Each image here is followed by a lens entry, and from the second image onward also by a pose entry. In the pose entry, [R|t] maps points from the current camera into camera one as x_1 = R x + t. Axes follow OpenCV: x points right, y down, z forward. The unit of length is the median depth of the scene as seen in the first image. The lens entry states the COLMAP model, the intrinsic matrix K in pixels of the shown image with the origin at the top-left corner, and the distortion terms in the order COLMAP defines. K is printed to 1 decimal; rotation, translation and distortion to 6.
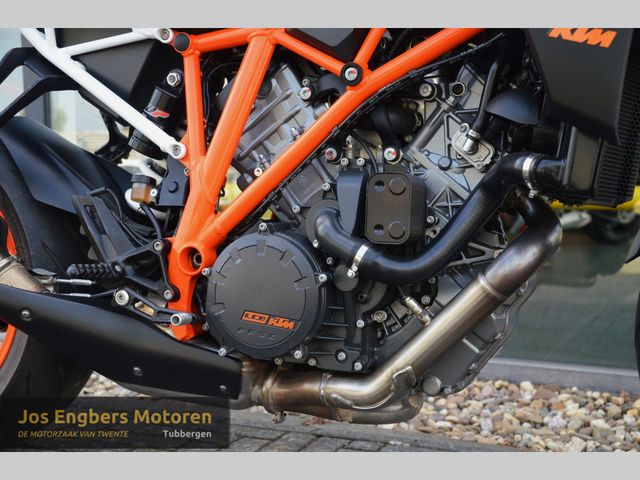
lens RADIAL K [[920.7, 0, 328.2], [0, 920.7, 249.8], [0, 0, 1]] dist [0.061015, 0.679392]
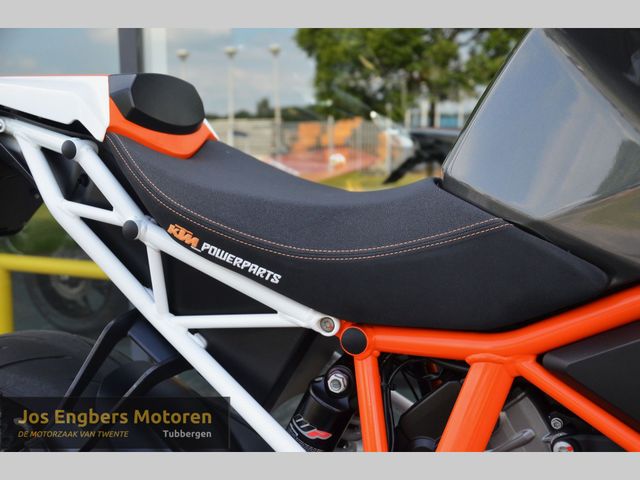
lens RADIAL K [[674.2, 0, 328.8], [0, 674.2, 244.3], [0, 0, 1]] dist [-0.023088, 0.024948]
pose [[0.999810, -0.006318, -0.018460, -0.174745], [0.007426, 0.998136, 0.060579, -0.338133], [0.018043, -0.060704, 0.997993, 0.547582]]
